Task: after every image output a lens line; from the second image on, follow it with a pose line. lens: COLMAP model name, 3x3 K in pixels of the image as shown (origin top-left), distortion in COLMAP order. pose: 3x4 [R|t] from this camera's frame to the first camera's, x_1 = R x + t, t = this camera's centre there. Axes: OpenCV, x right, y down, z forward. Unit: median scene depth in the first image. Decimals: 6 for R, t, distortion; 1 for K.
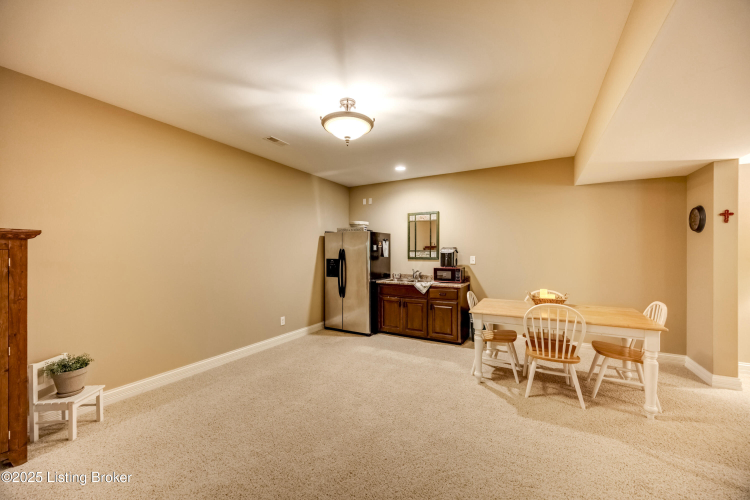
lens RADIAL K [[289.0, 0, 375.7], [0, 289.0, 252.8], [0, 0, 1]] dist [0.002284, -0.000024]
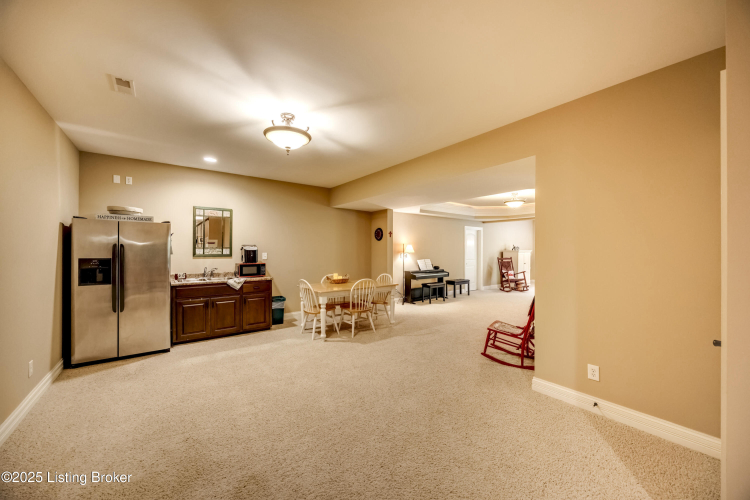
lens RADIAL K [[289.0, 0, 379.1], [0, 289.0, 249.6], [0, 0, 1]] dist [0.002284, -0.000024]
pose [[0.381150, 0.003714, 0.924506, -0.569815], [-0.002697, 0.999992, -0.002905, 0.000601], [-0.924509, -0.001386, 0.381157, 0.139686]]
